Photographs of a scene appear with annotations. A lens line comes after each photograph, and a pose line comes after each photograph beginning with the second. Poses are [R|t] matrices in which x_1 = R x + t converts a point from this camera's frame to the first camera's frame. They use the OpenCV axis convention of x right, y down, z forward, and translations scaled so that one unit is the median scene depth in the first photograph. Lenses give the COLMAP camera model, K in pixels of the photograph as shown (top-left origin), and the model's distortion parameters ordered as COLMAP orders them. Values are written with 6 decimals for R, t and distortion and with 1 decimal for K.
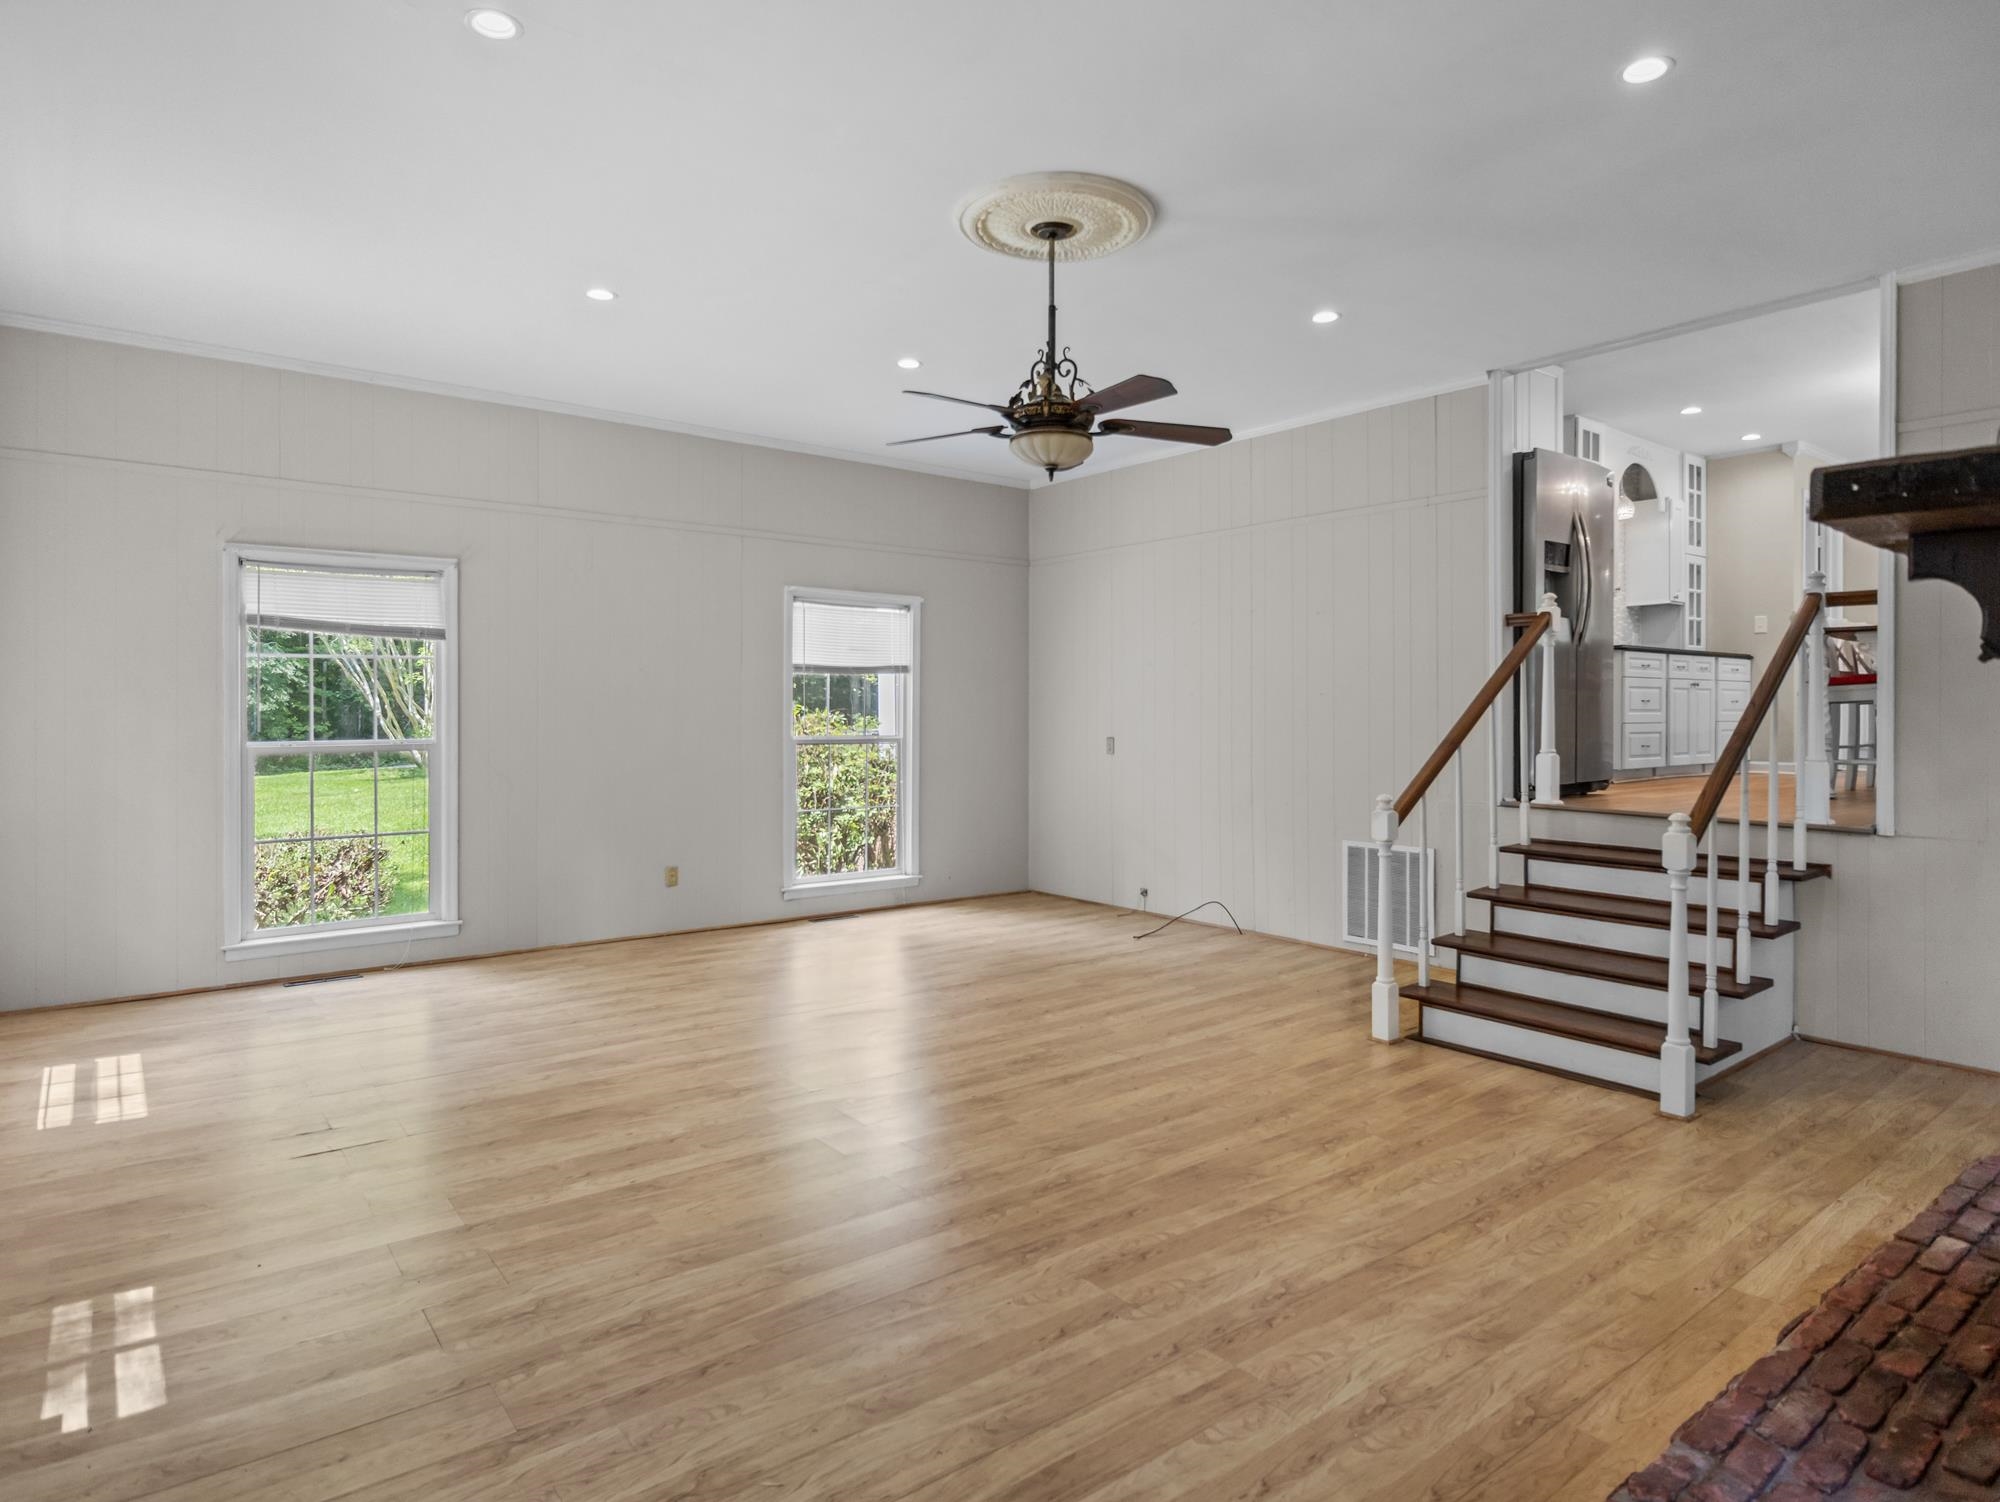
lens RADIAL K [[1152.1, 0, 1018.9], [0, 1152.1, 744.5], [0, 0, 1]] dist [-0.005948, -0.000191]
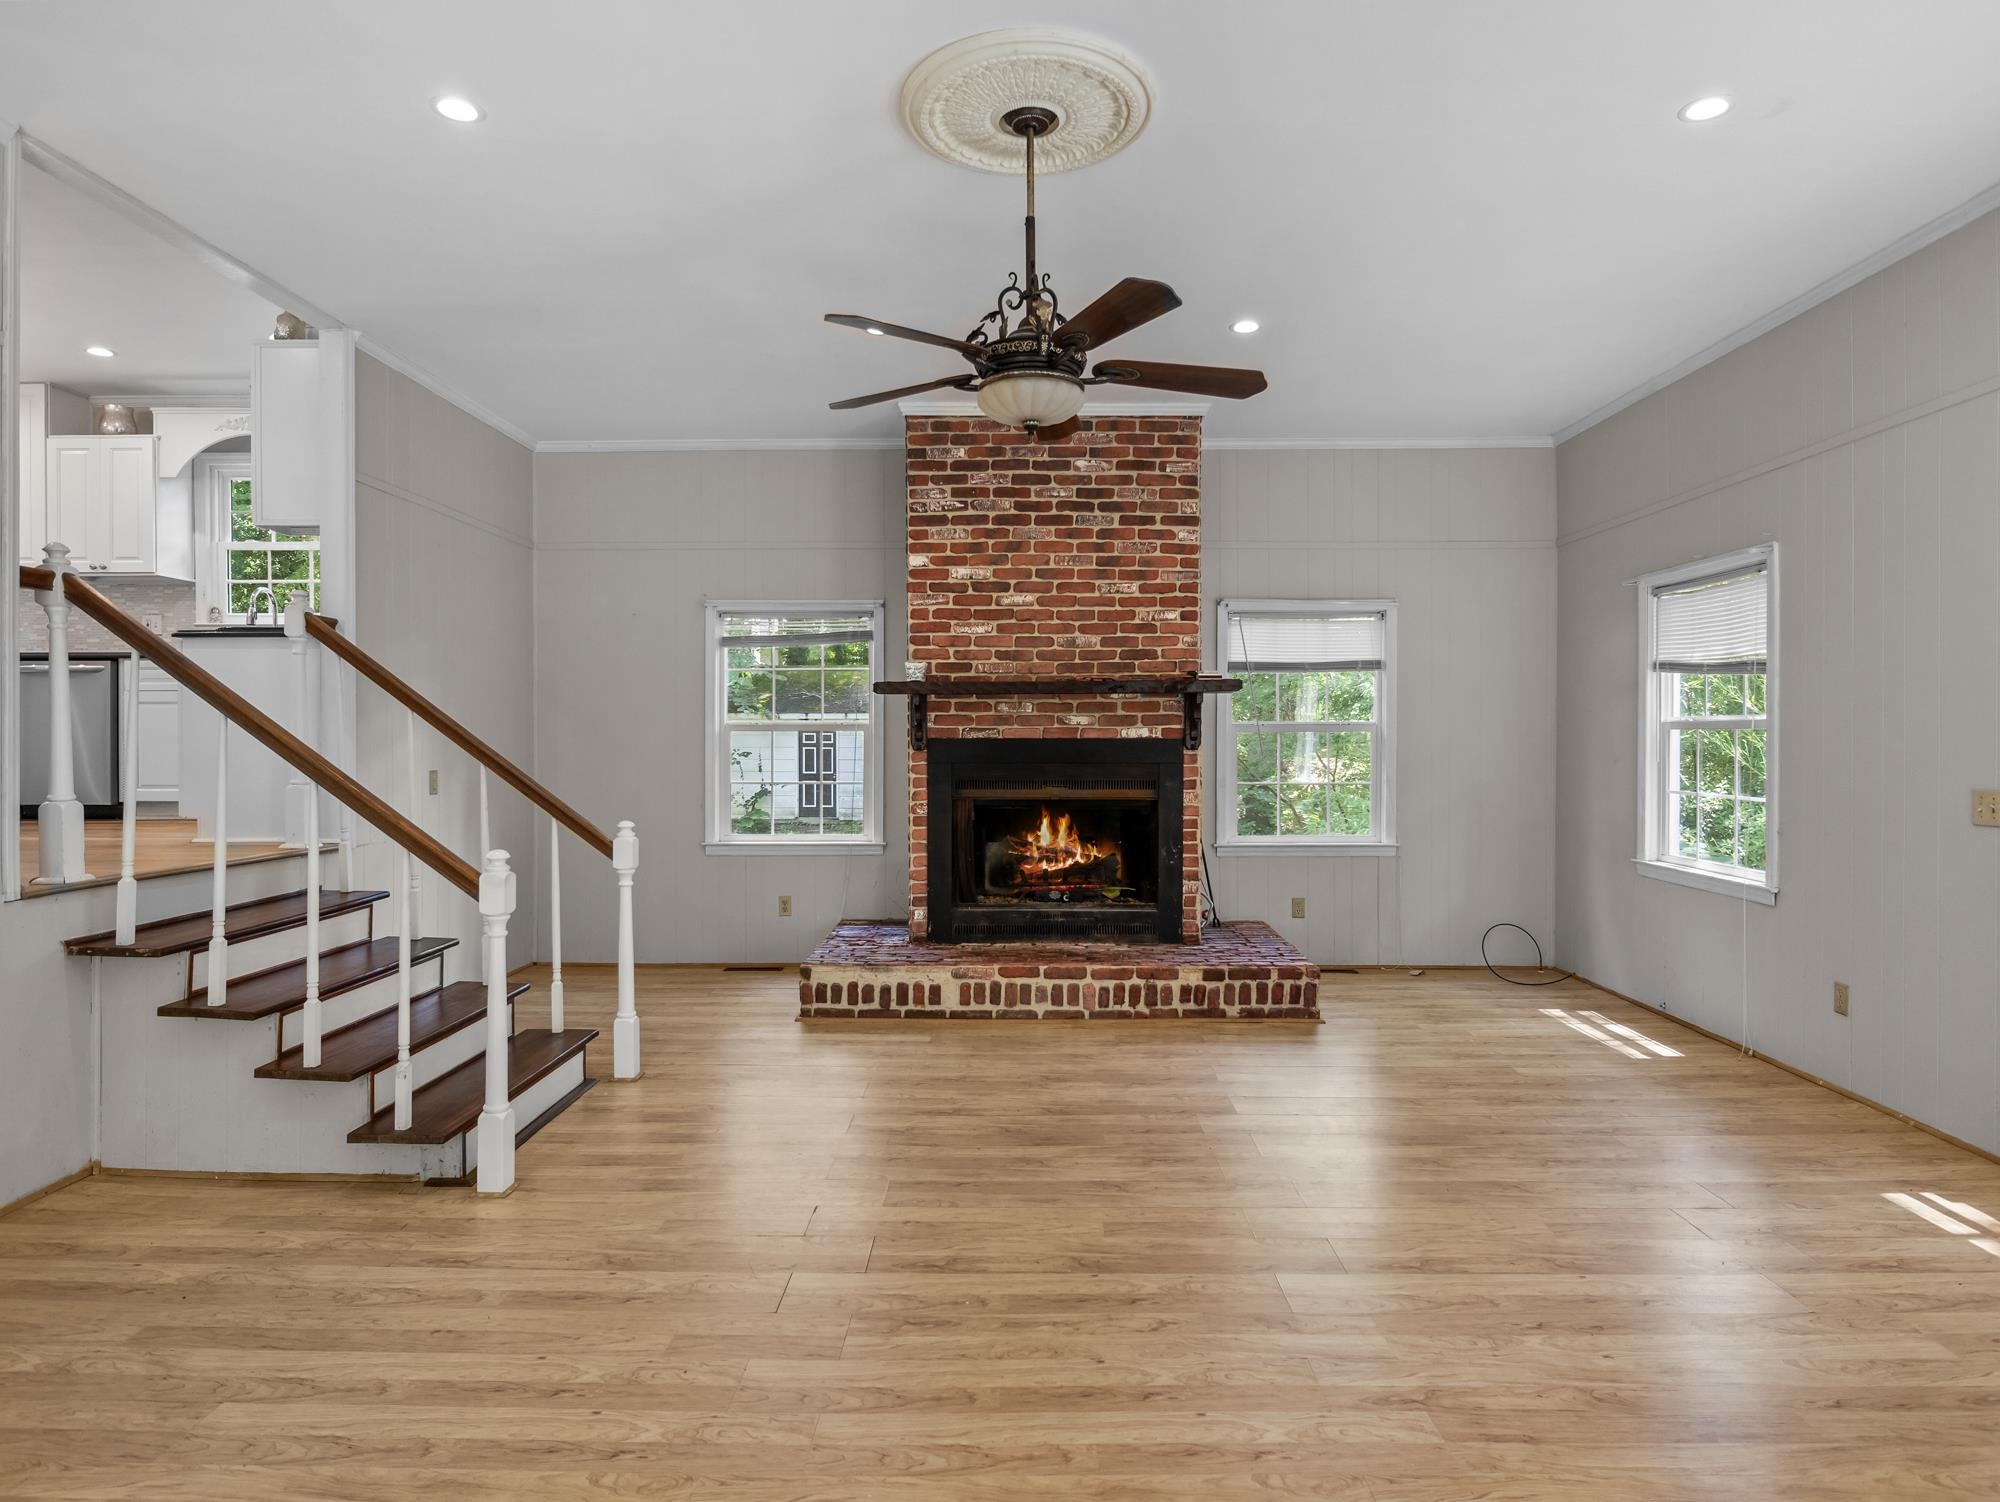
lens RADIAL K [[1152.1, 0, 1018.9], [0, 1152.1, 744.5], [0, 0, 1]] dist [-0.005948, -0.000191]
pose [[-0.777842, -0.005323, 0.628437, -0.530905], [0.018191, 0.999354, 0.030981, -0.051202], [-0.628196, 0.035531, -0.777243, 1.867170]]
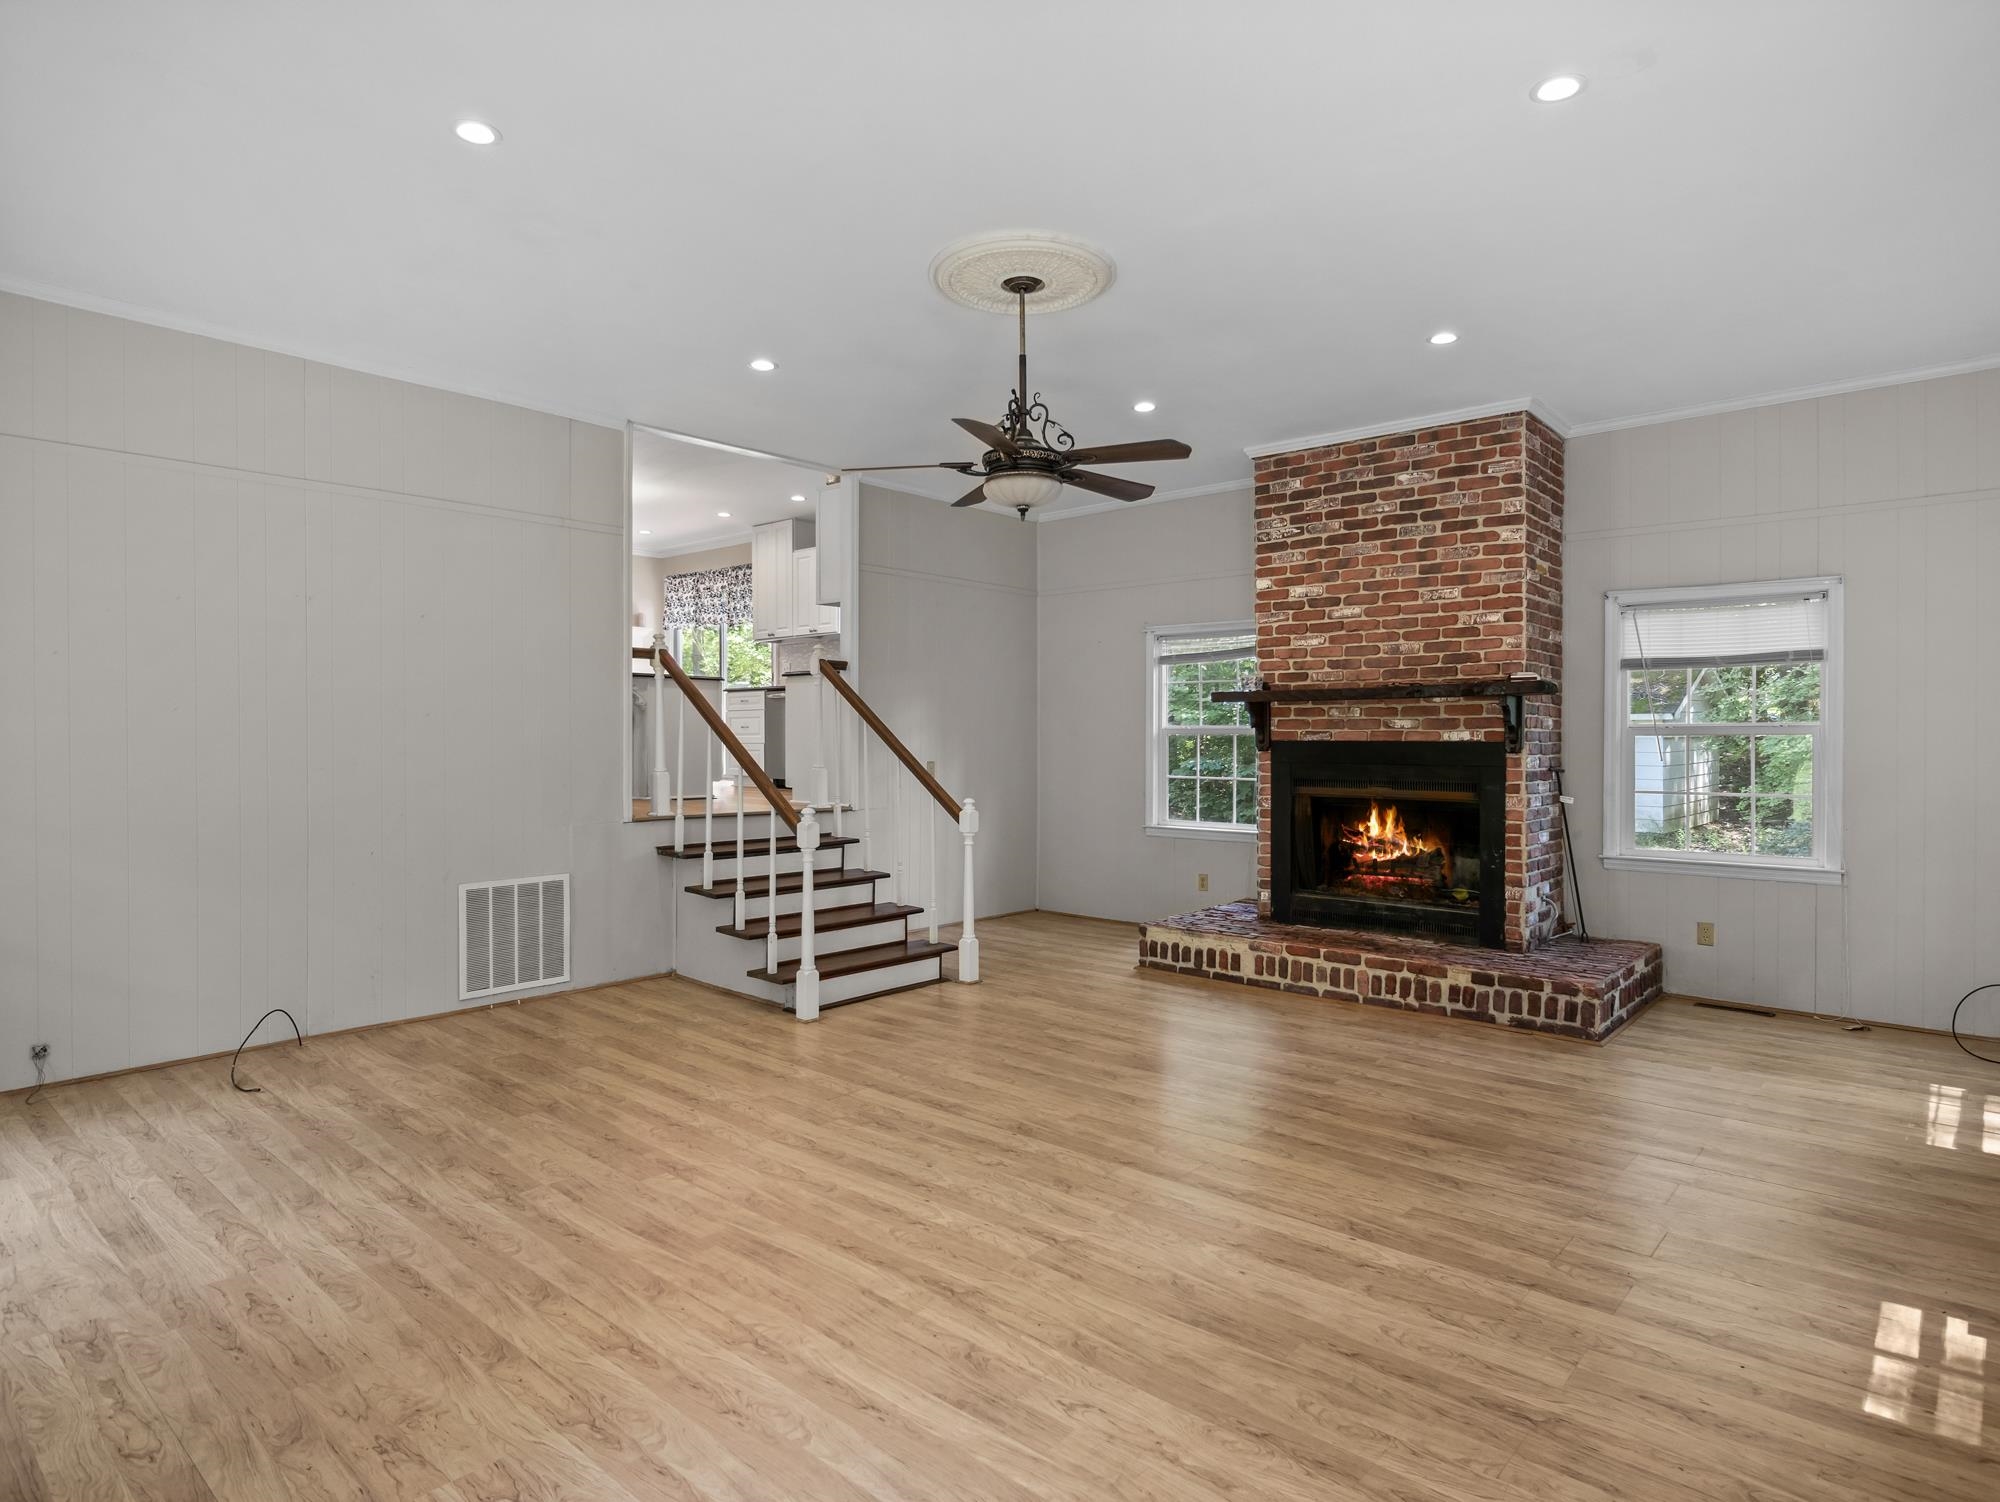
lens RADIAL K [[1130.7, 0, 1000.0], [0, 1130.7, 751.0], [0, 0, 1]] dist [-0.010458, 0.000299]
pose [[-0.173387, -0.013629, 0.984759, -1.150110], [0.027143, 0.999458, 0.018612, -0.039808], [-0.984480, 0.029956, -0.172923, 1.389666]]
